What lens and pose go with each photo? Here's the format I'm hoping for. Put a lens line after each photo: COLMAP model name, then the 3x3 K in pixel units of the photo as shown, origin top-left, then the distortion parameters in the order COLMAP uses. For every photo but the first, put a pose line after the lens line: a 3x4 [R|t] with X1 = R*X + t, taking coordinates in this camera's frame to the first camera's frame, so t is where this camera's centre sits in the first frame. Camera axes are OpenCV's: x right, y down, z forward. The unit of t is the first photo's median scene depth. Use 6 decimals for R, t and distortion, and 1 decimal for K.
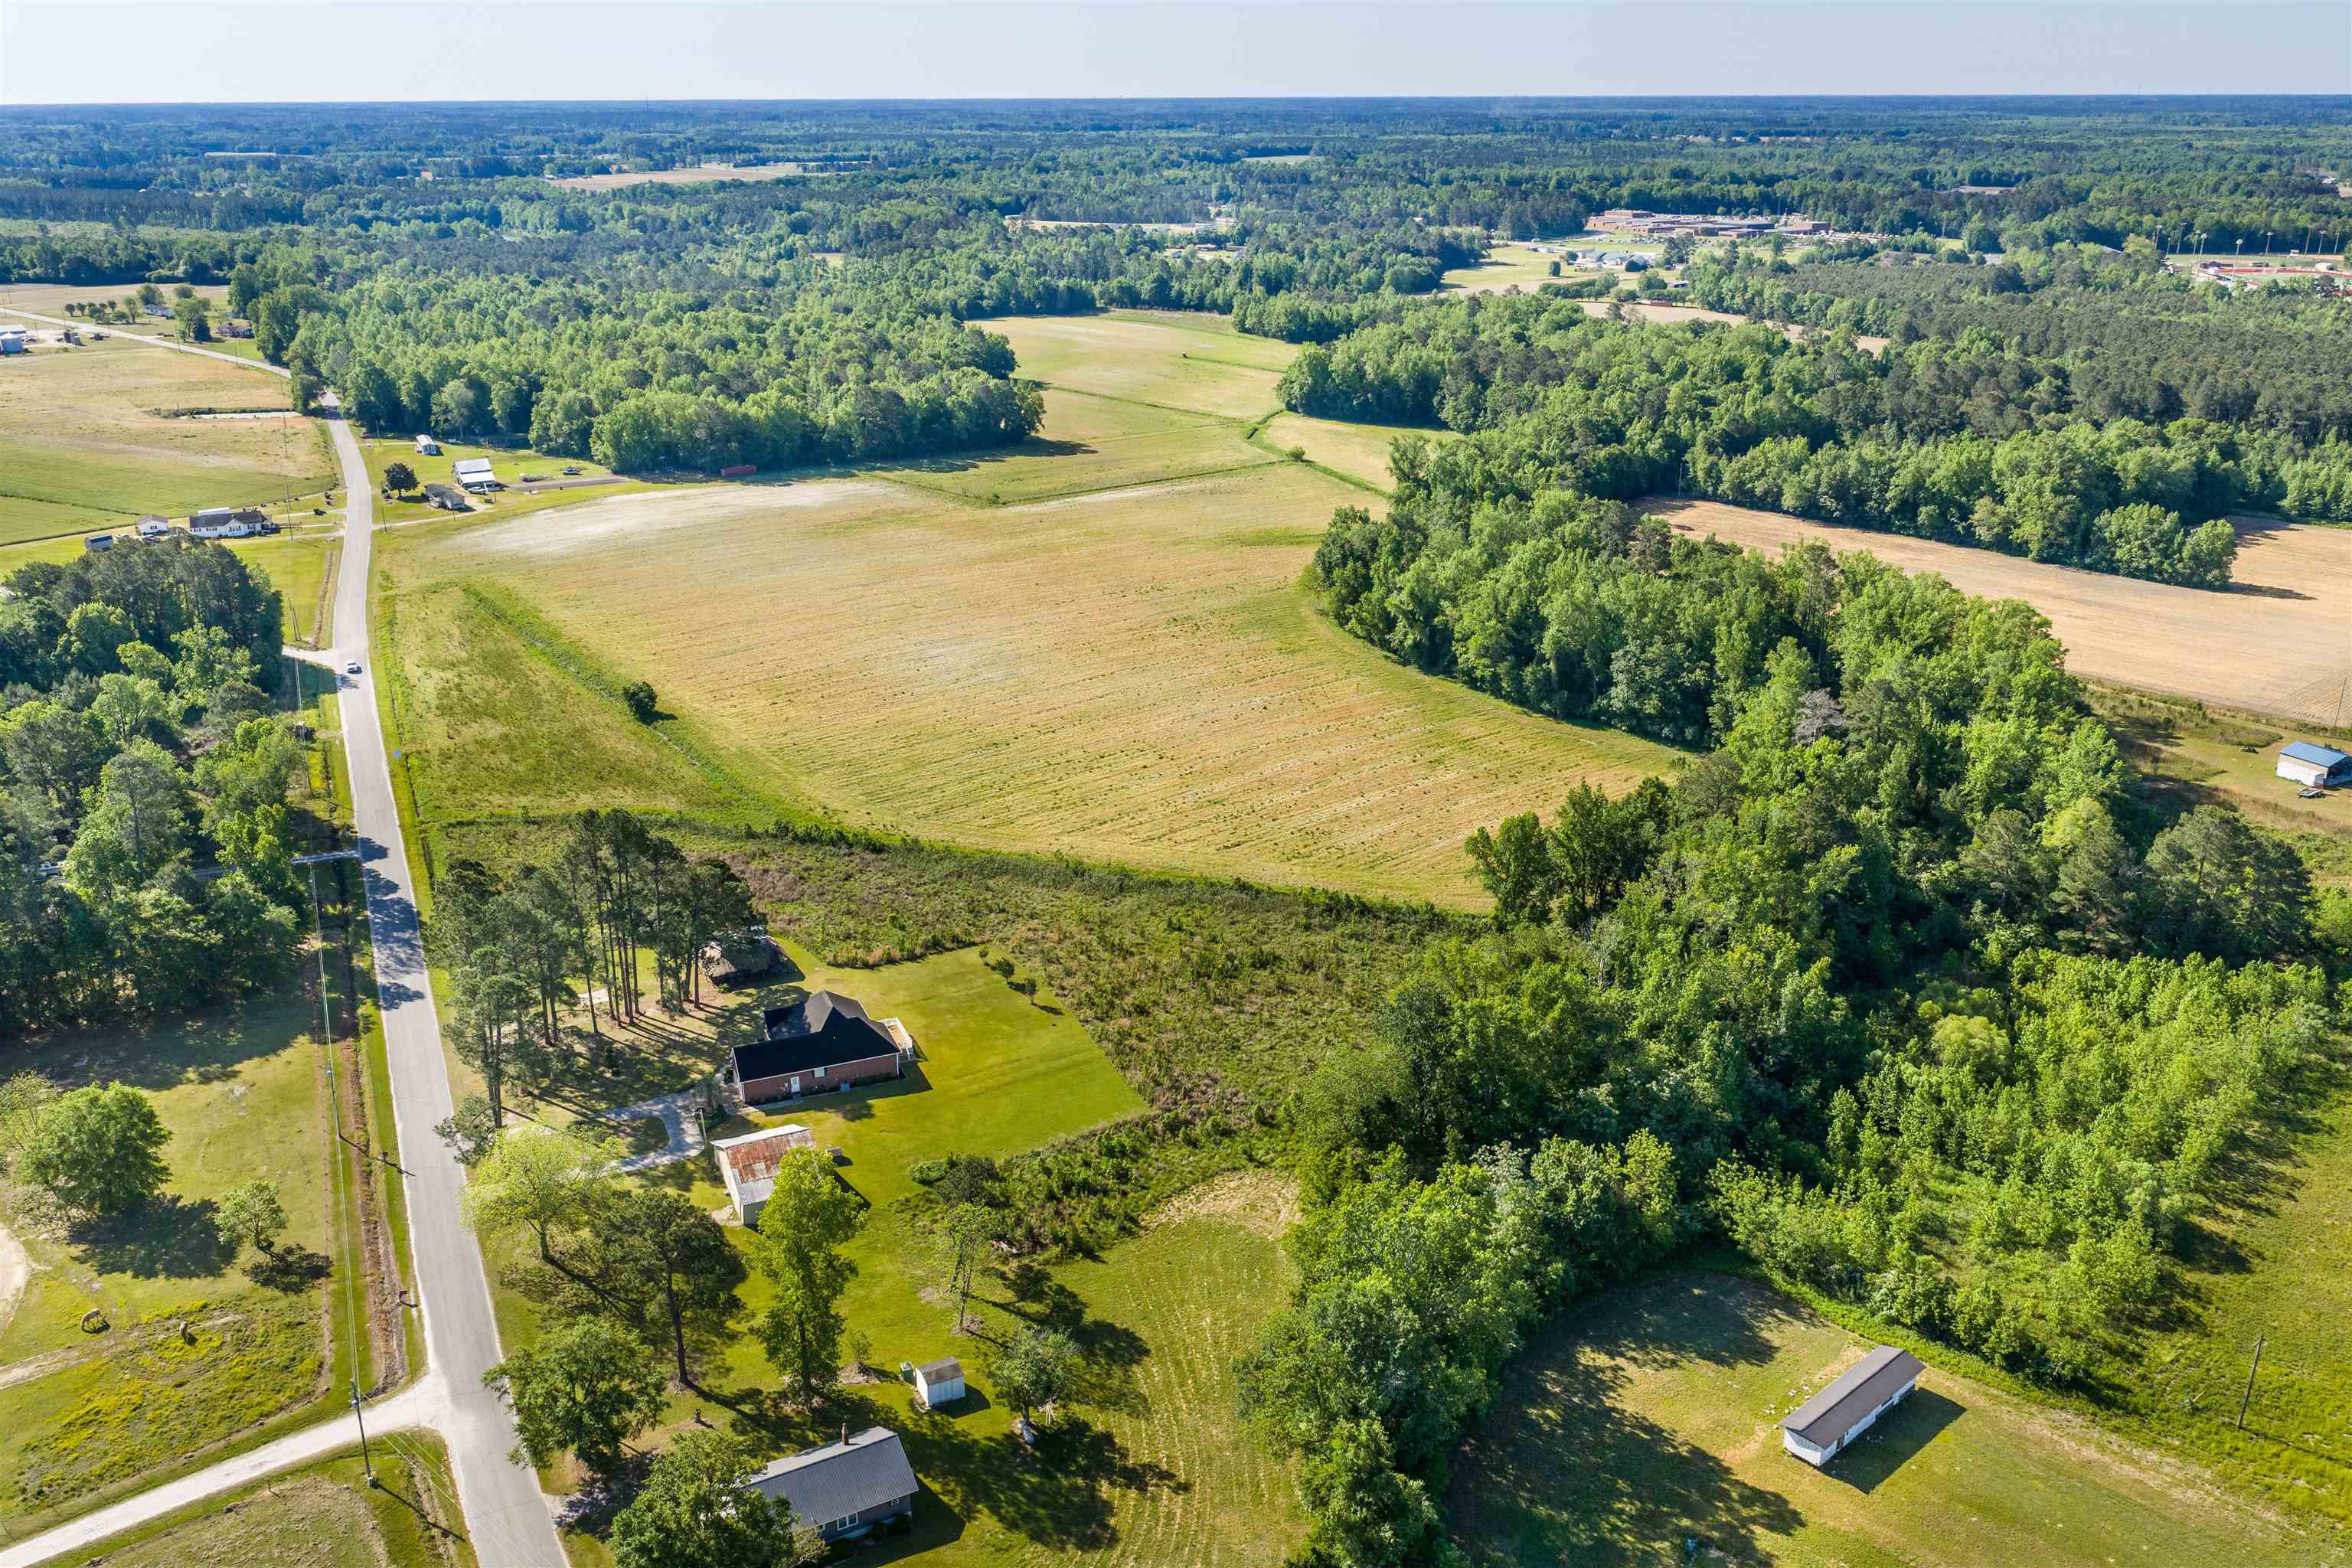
lens RADIAL K [[1943.9, 0, 1177.6], [0, 1943.9, 779.3], [0, 0, 1]] dist [0.019242, -0.037768]
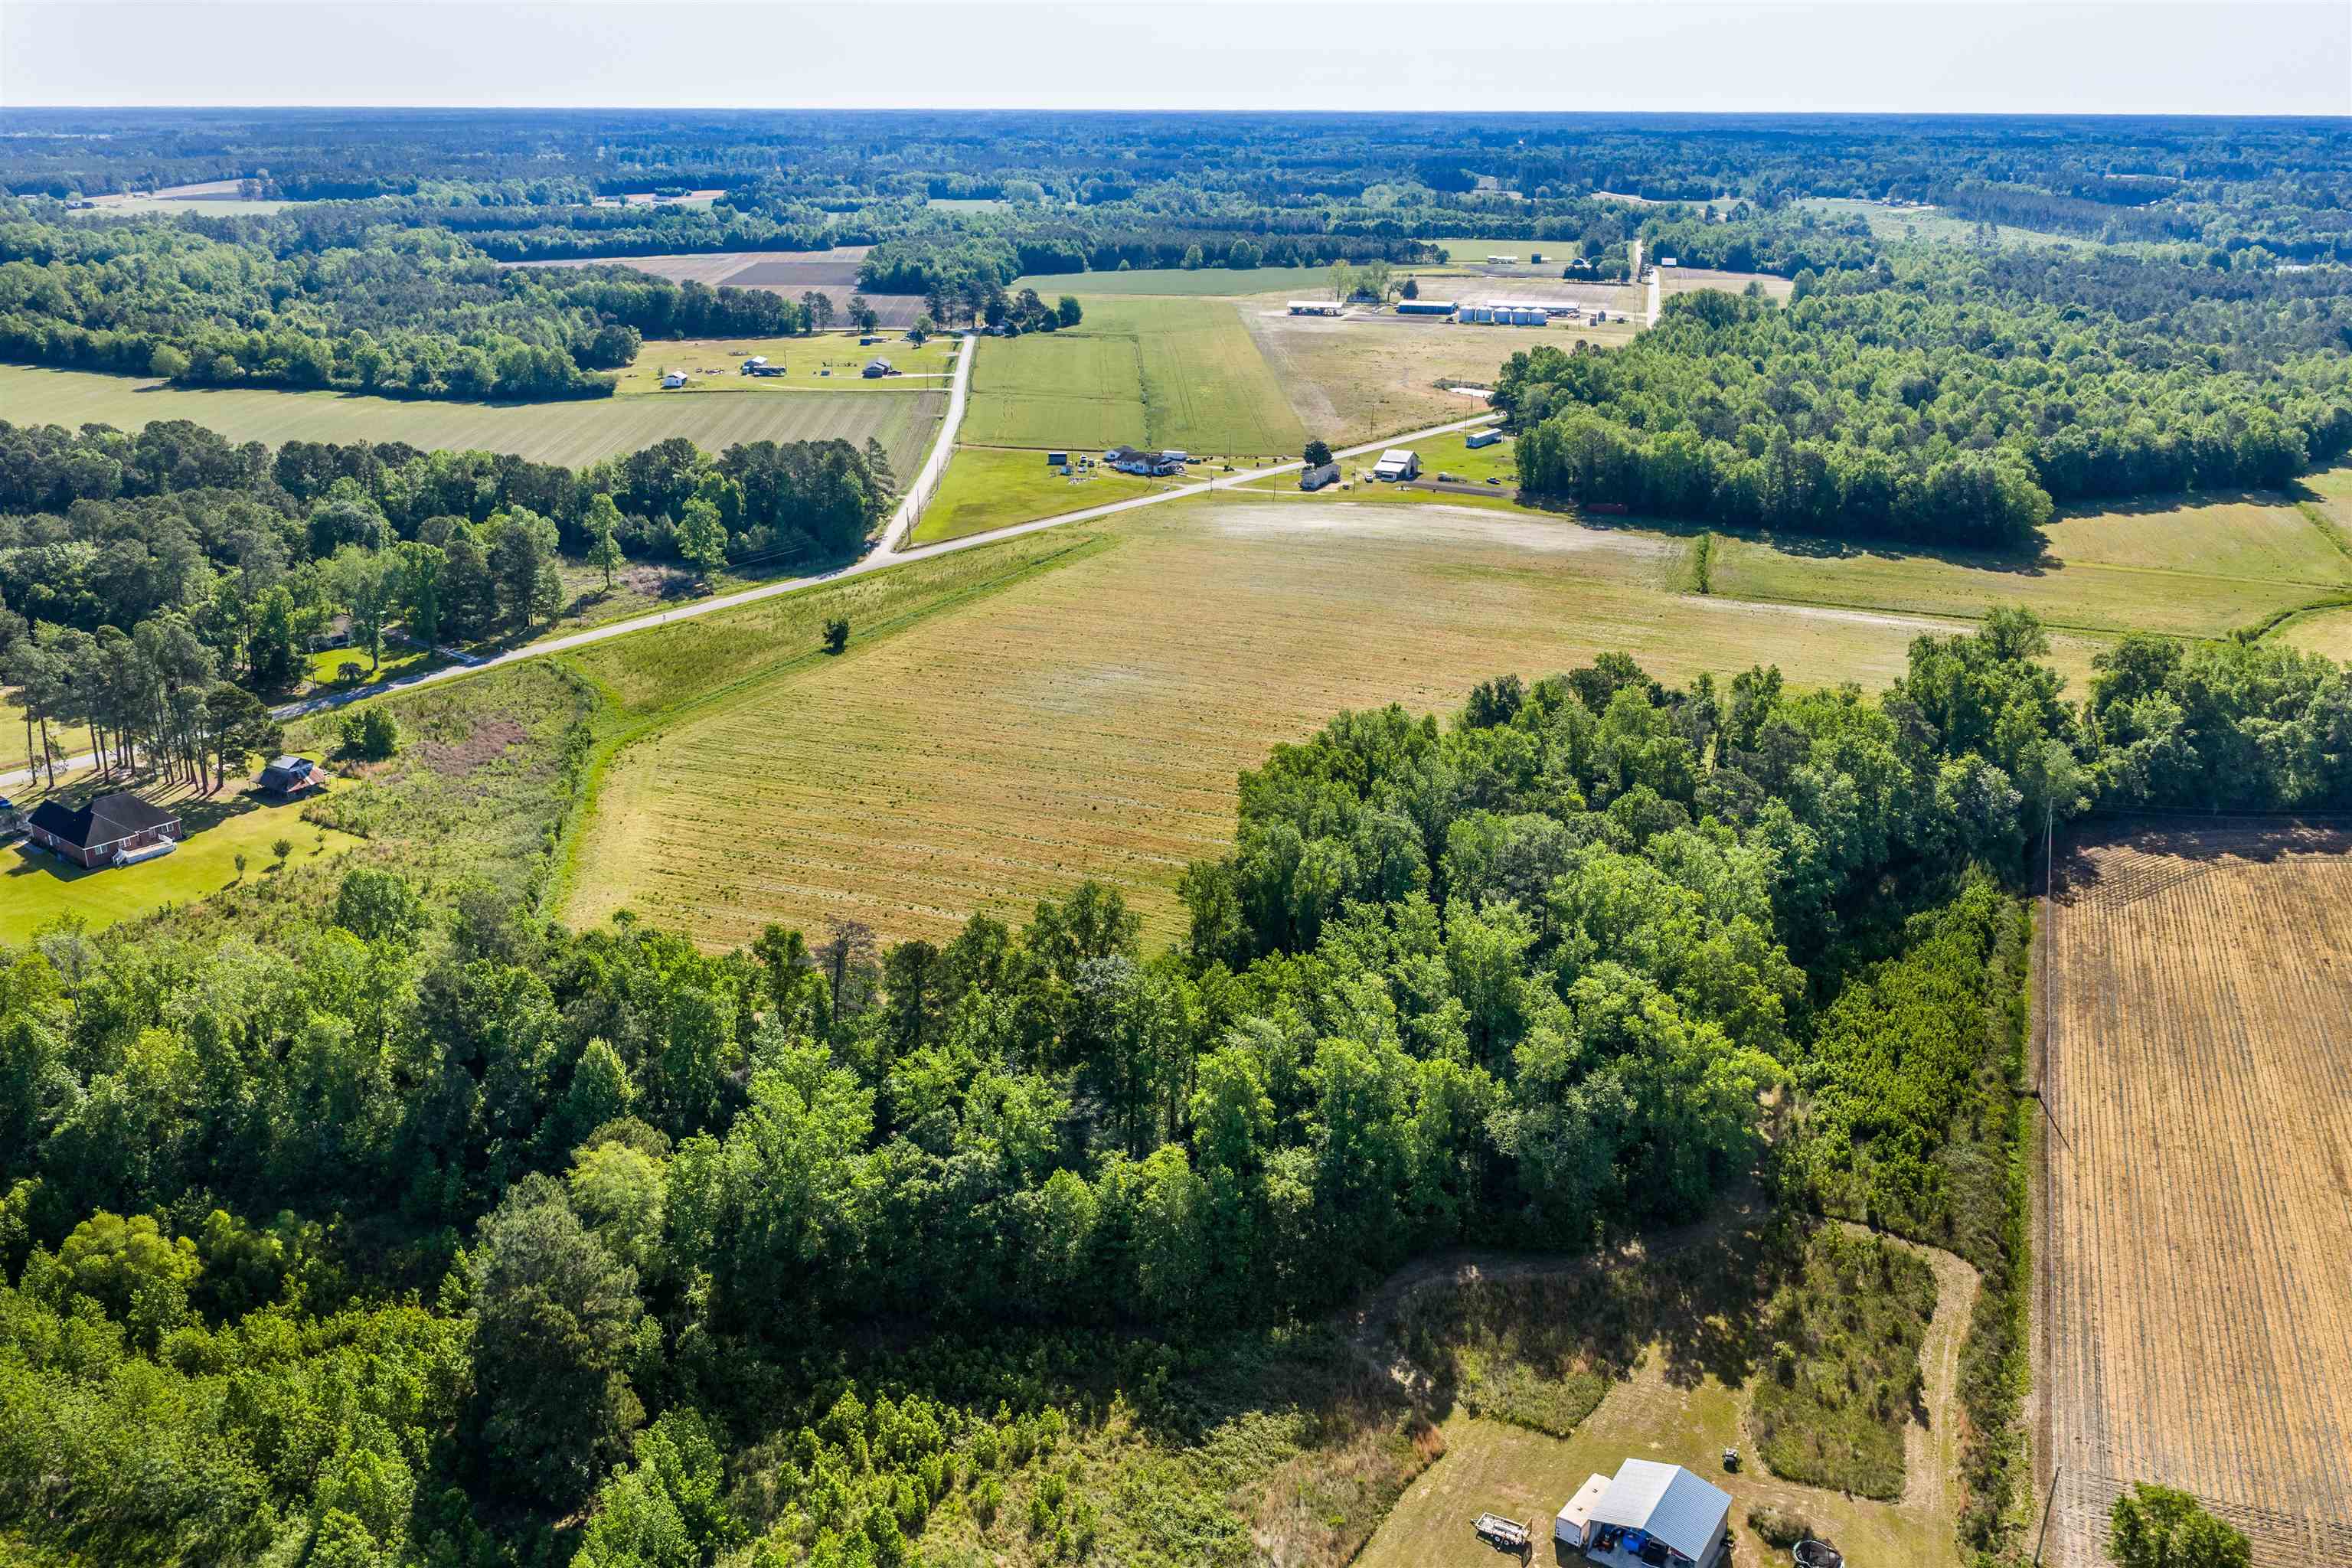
lens RADIAL K [[1943.9, 0, 1174.2], [0, 1943.9, 782.5], [0, 0, 1]] dist [0.019242, -0.037768]
pose [[0.488936, 0.294093, -0.821249, 0.763310], [-0.297393, 0.941251, 0.160012, -0.194831], [0.820060, 0.165998, 0.547673, 0.541391]]
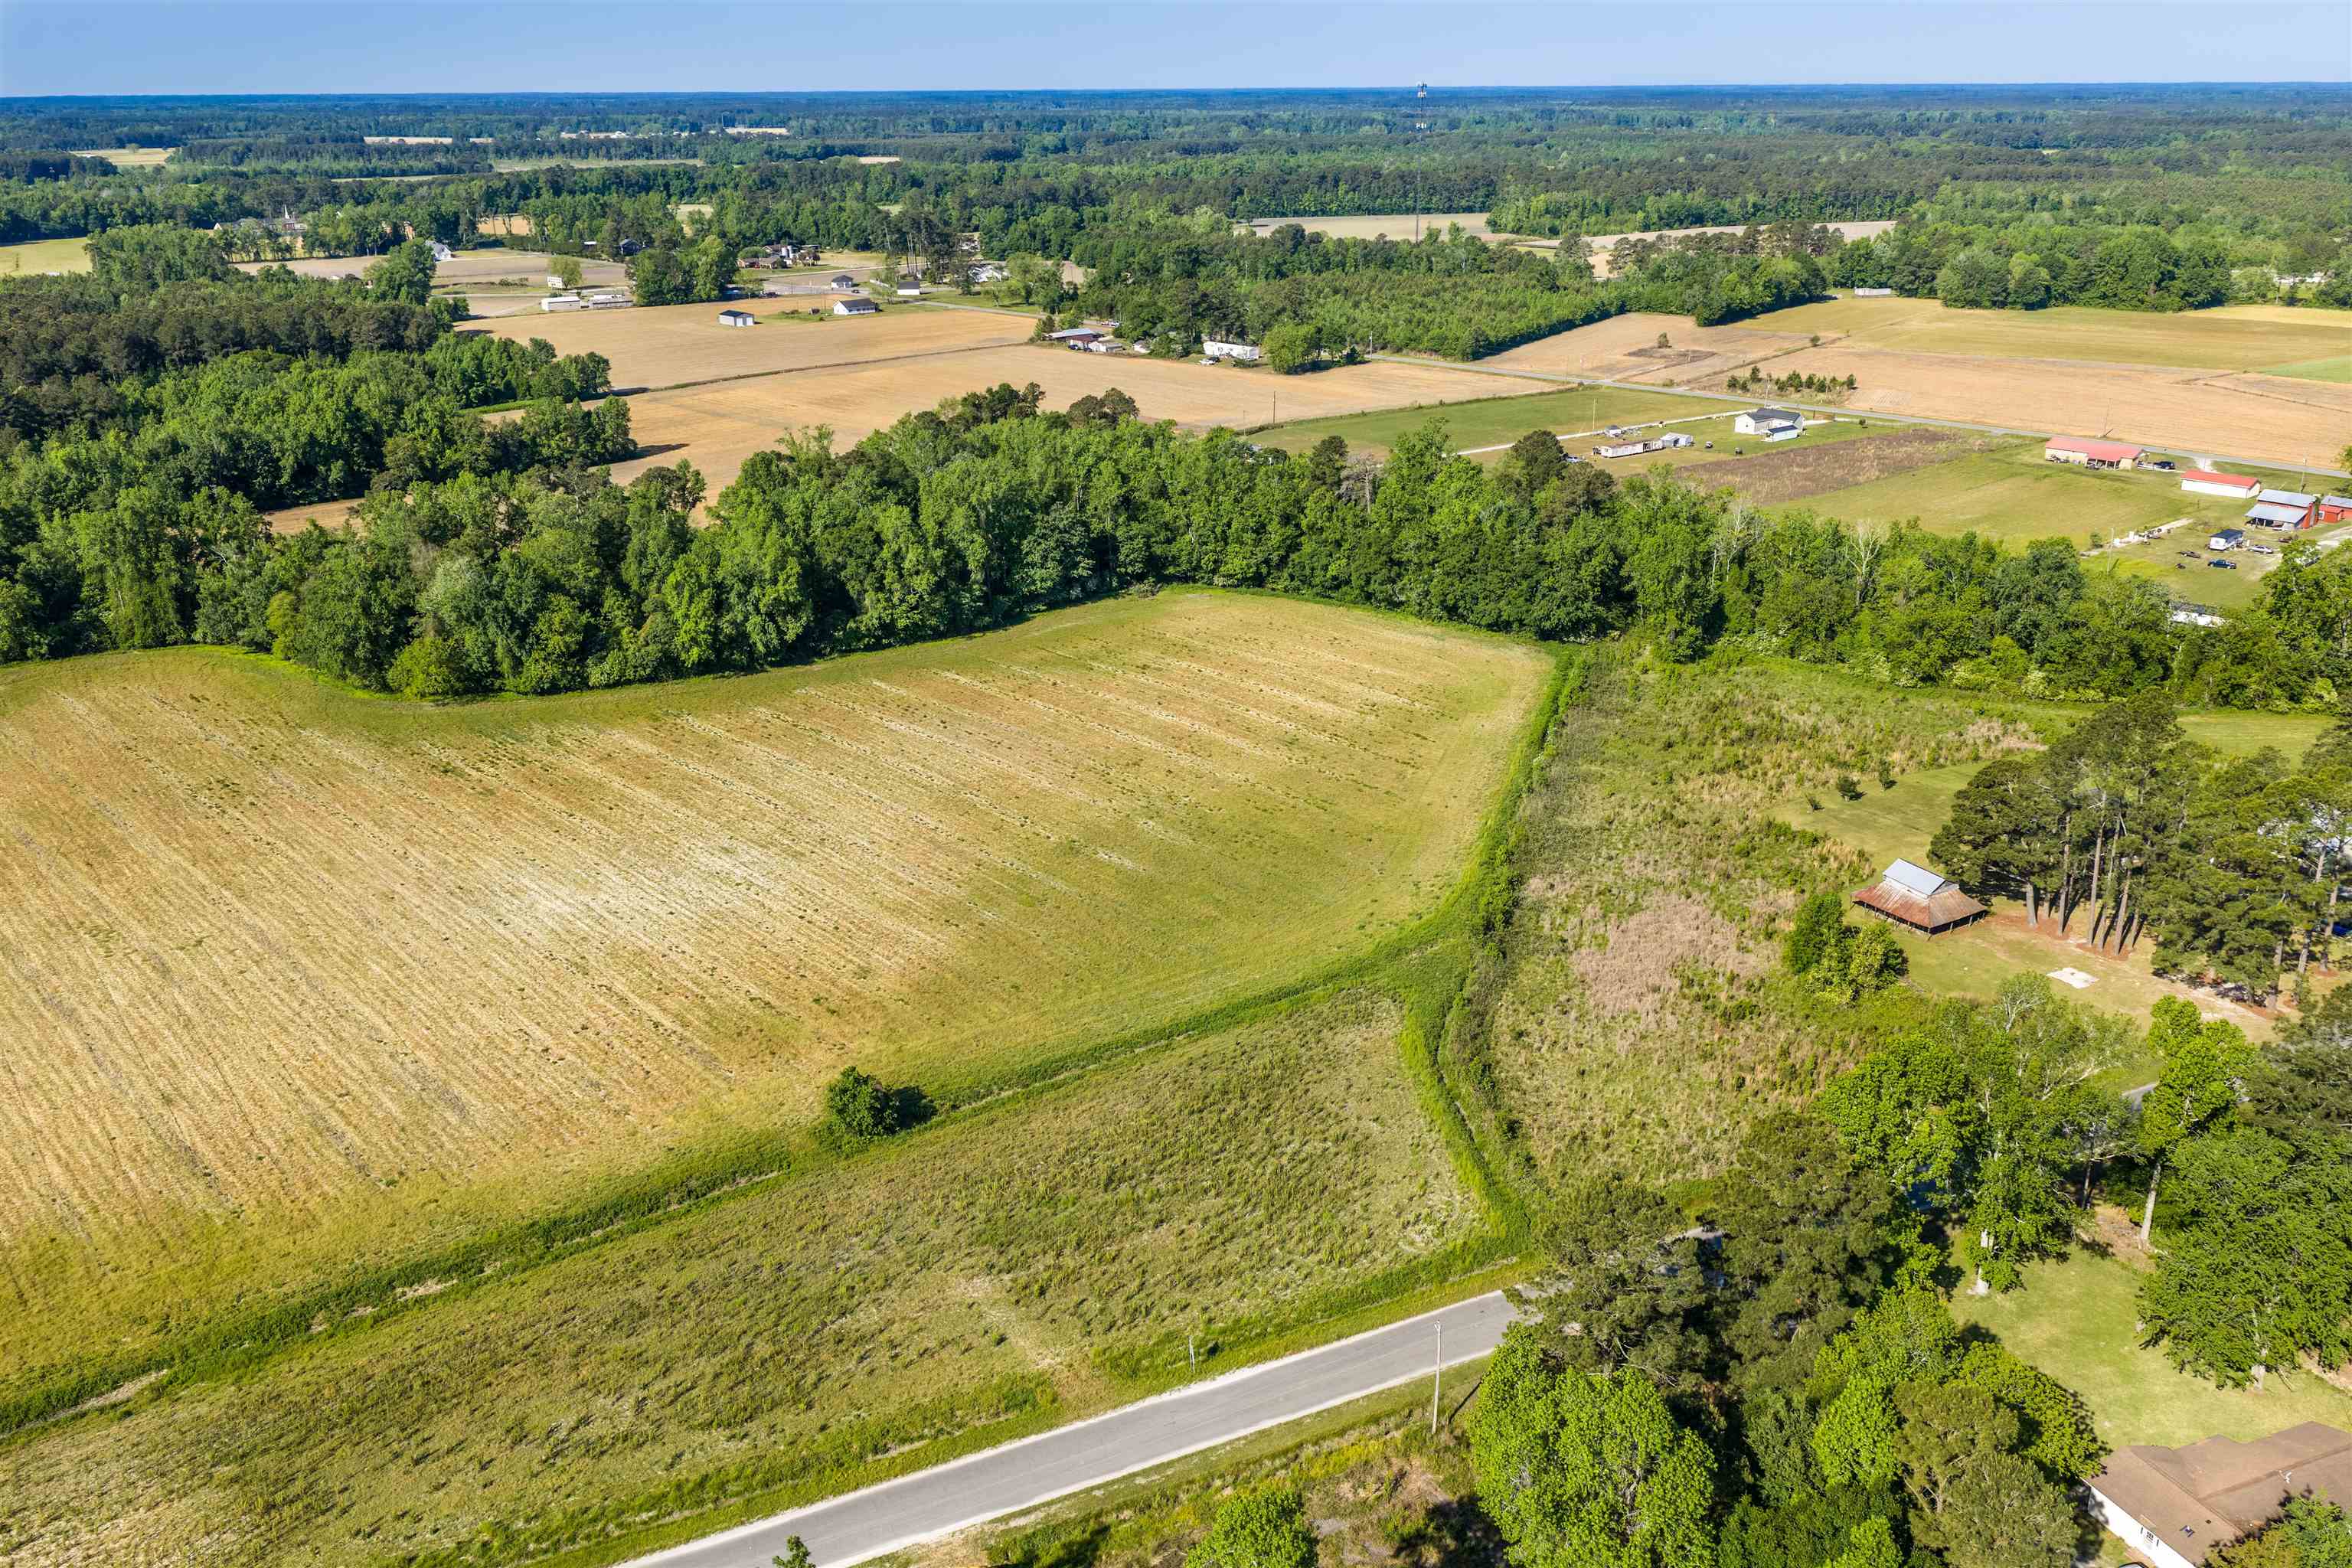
lens RADIAL K [[1943.9, 0, 1171.8], [0, 1943.9, 782.5], [0, 0, 1]] dist [0.019242, -0.037768]
pose [[-0.037294, -0.335147, 0.941428, -0.681165], [0.339676, 0.881737, 0.327353, -0.233660], [-0.939803, 0.331989, 0.080958, 0.846835]]
